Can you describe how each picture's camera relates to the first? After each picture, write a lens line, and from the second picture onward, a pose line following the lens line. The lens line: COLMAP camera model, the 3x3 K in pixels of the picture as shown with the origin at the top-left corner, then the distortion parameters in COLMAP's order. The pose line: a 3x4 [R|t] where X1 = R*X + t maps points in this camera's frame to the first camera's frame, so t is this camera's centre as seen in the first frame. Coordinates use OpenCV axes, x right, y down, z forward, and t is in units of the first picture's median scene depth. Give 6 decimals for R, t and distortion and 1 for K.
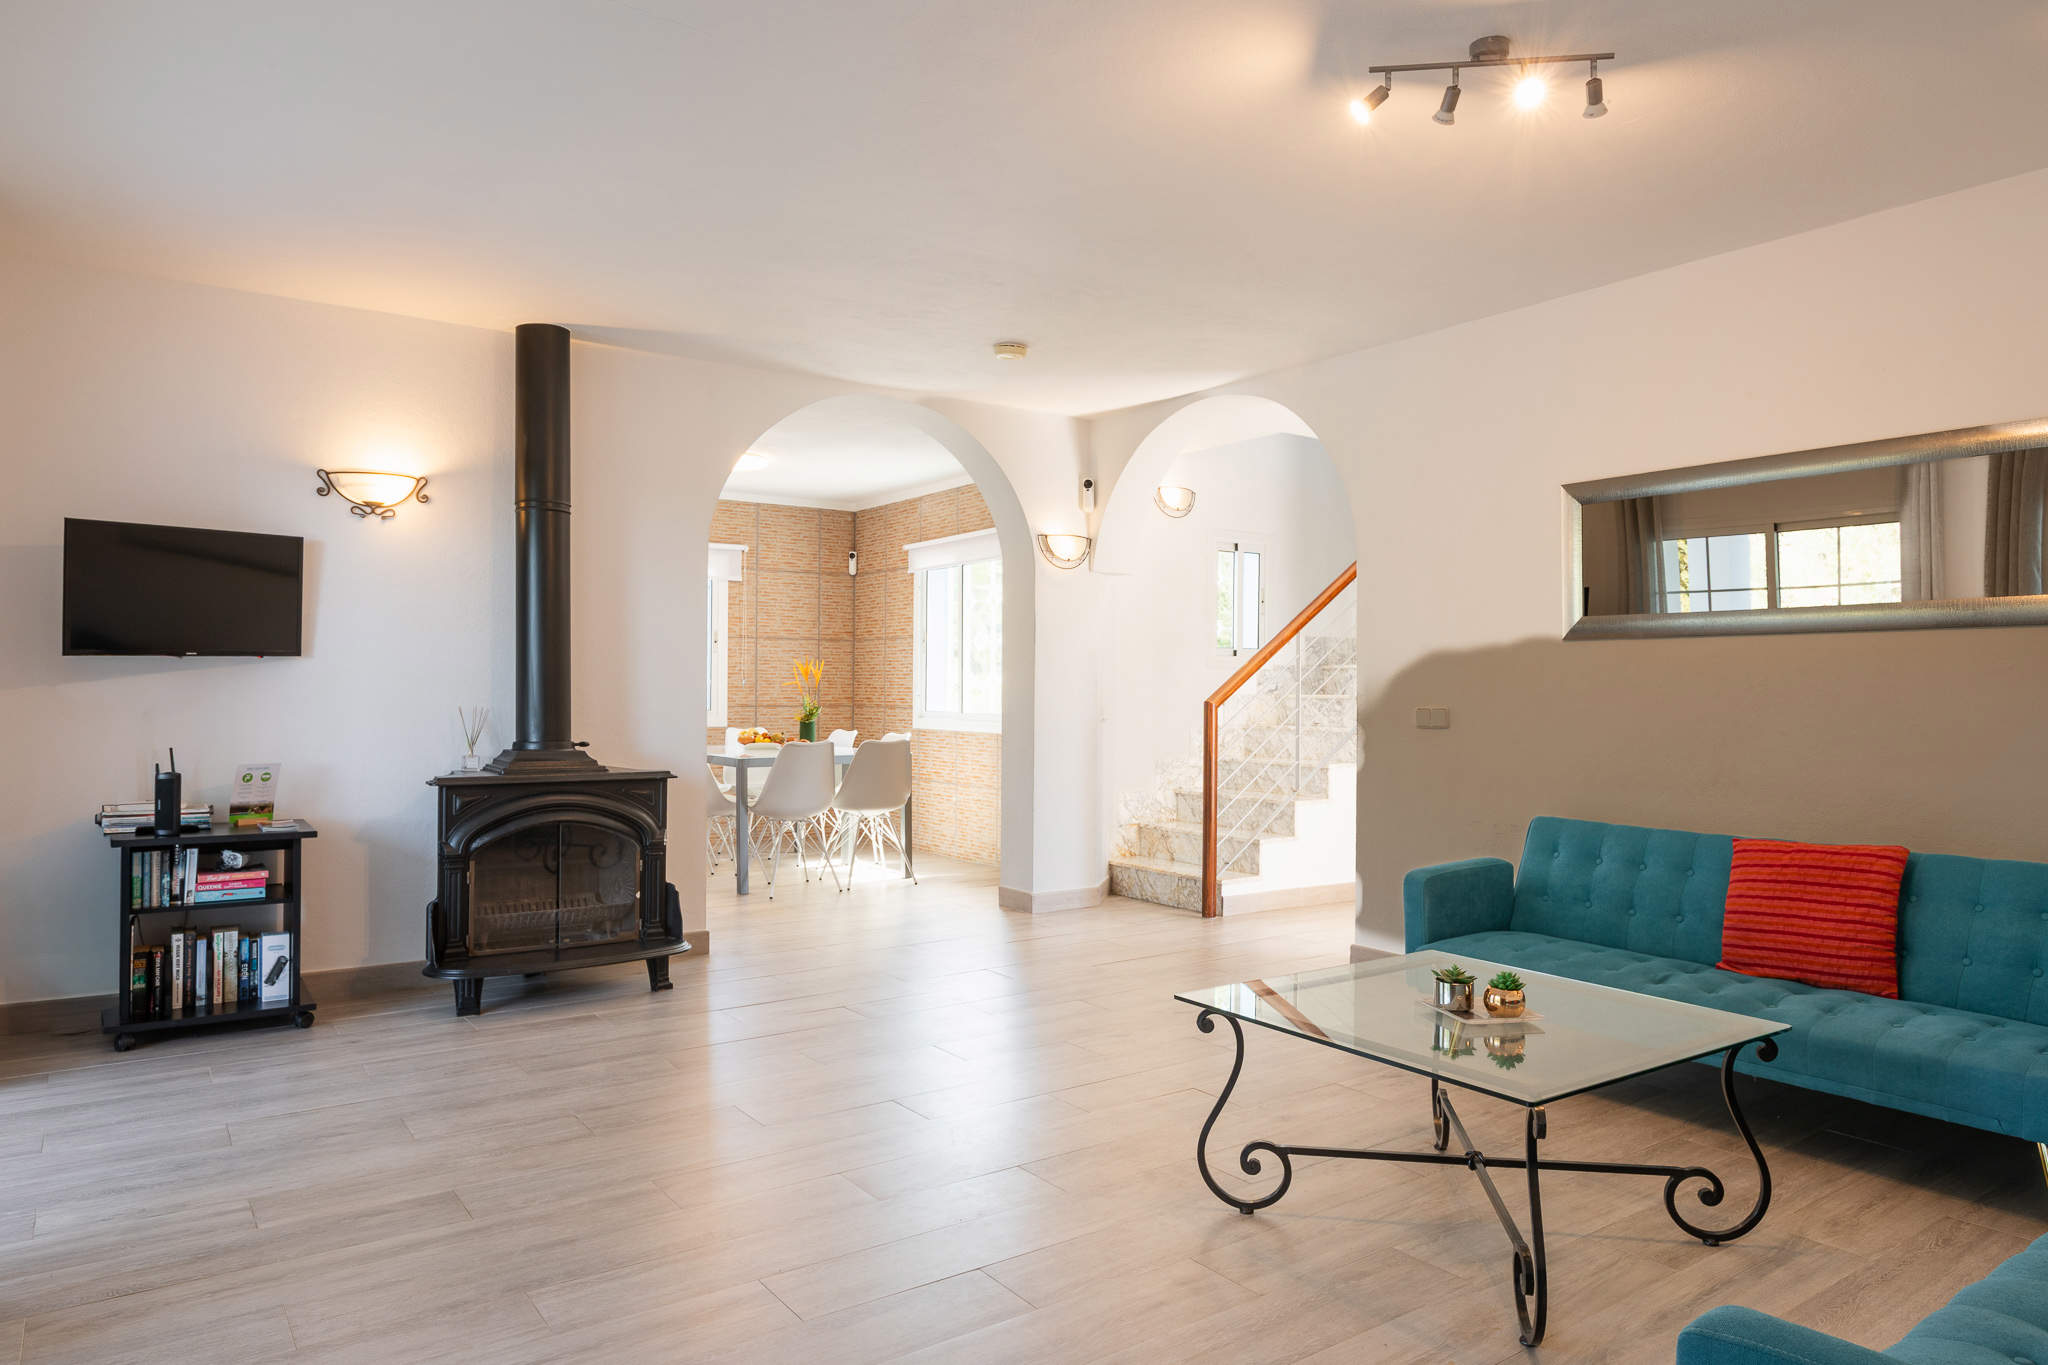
lens RADIAL K [[1234.6, 0, 1024.0], [0, 1234.6, 682.5], [0, 0, 1]] dist [0.002098, -0.000029]
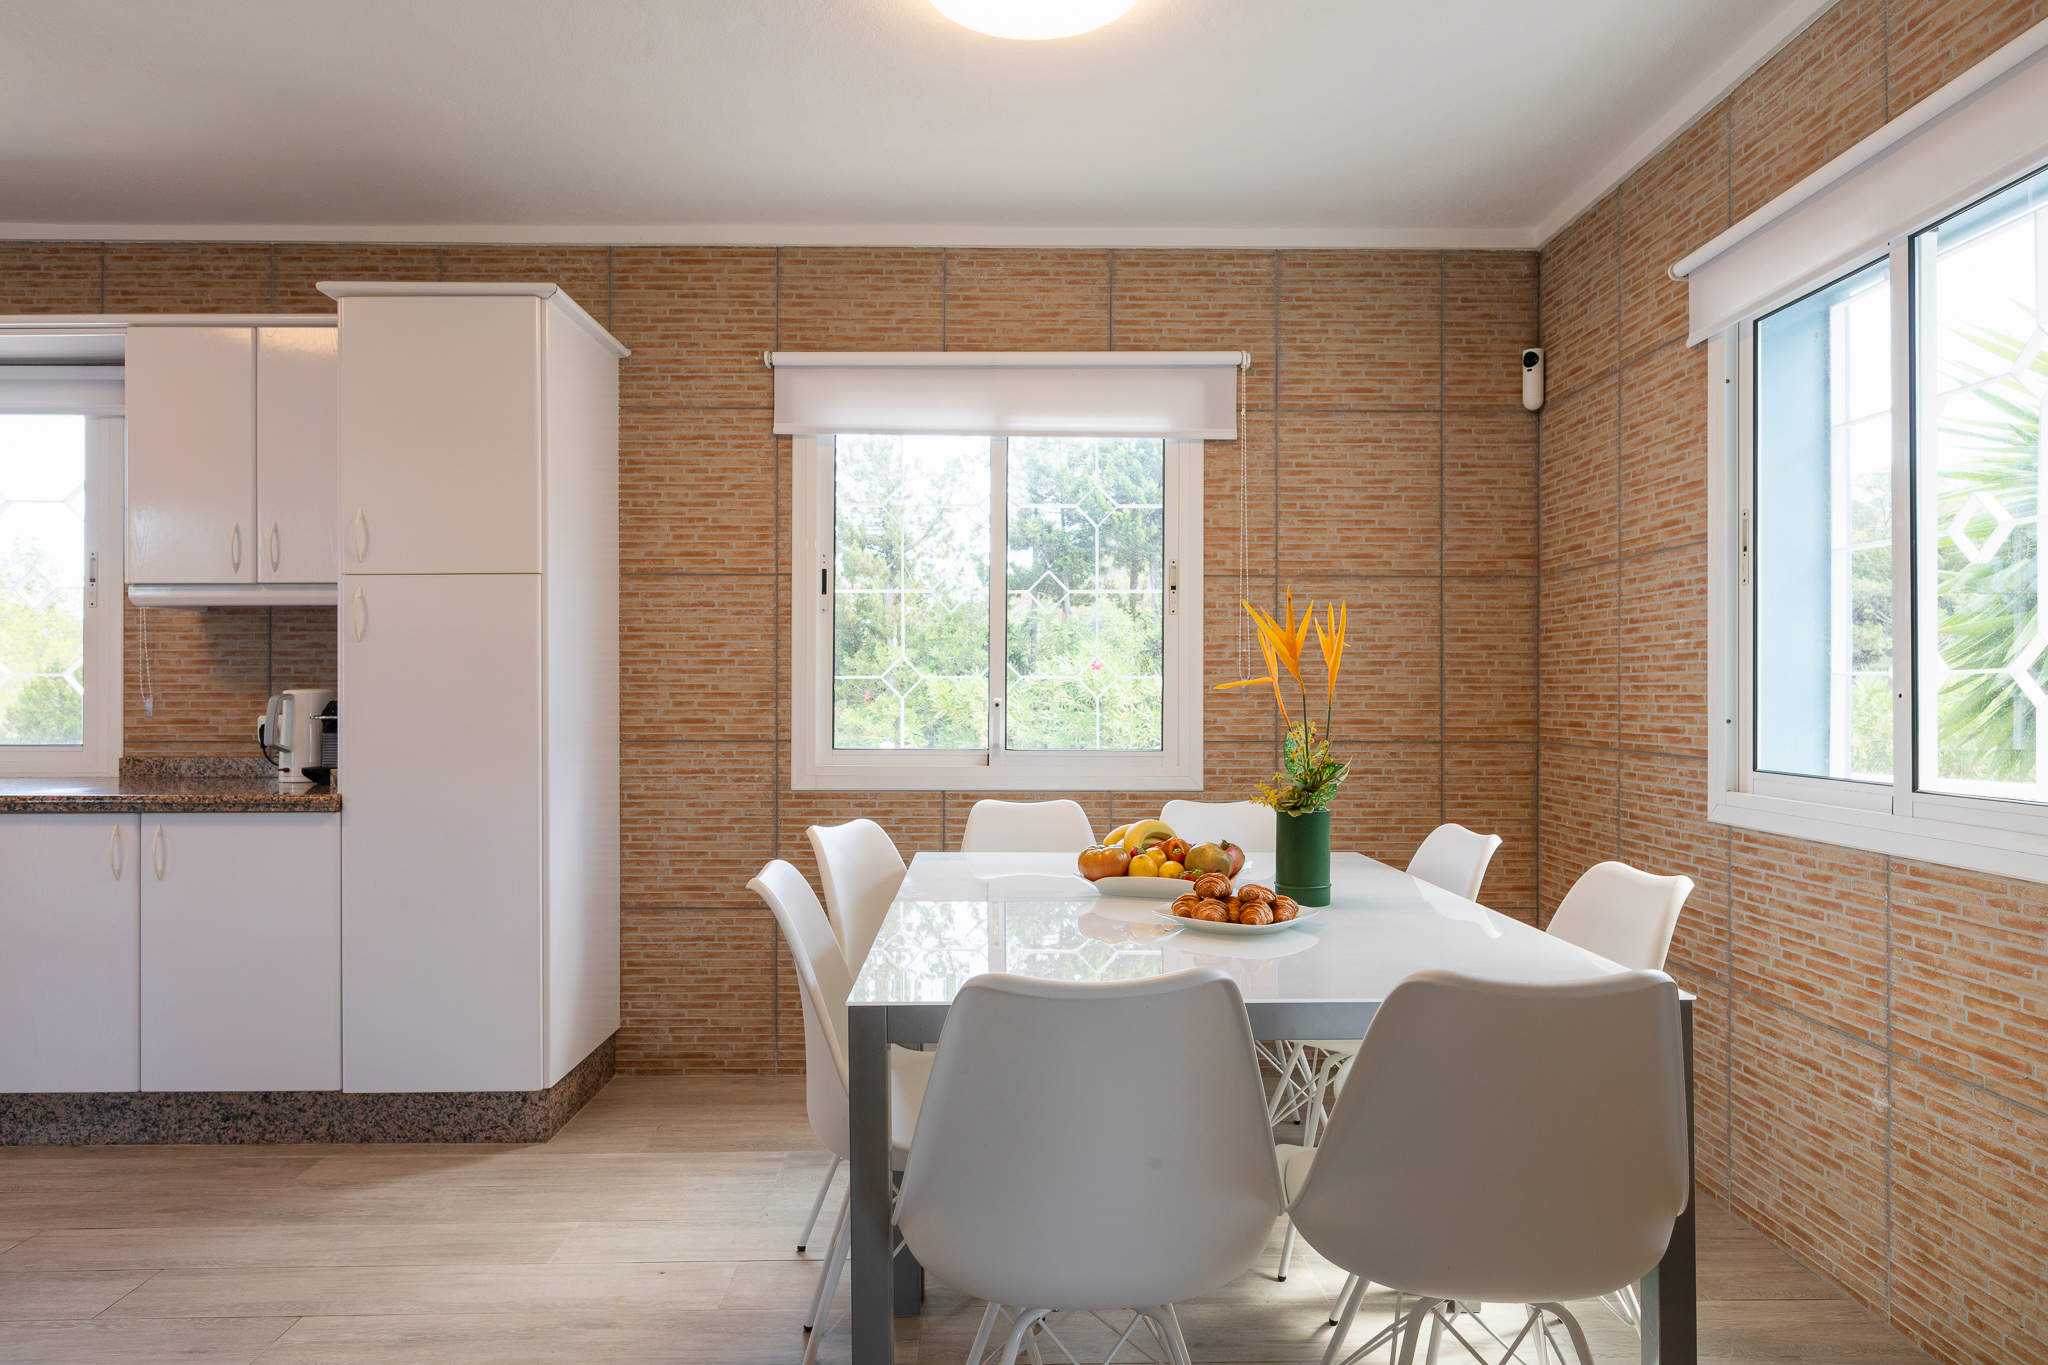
lens RADIAL K [[1234.6, 0, 1024.0], [0, 1234.6, 682.5], [0, 0, 1]] dist [0.002098, -0.000029]
pose [[0.823138, -0.007143, -0.567796, -0.049938], [0.002785, 0.999960, -0.008543, 0.002628], [0.567834, 0.005450, 0.823125, 0.589478]]
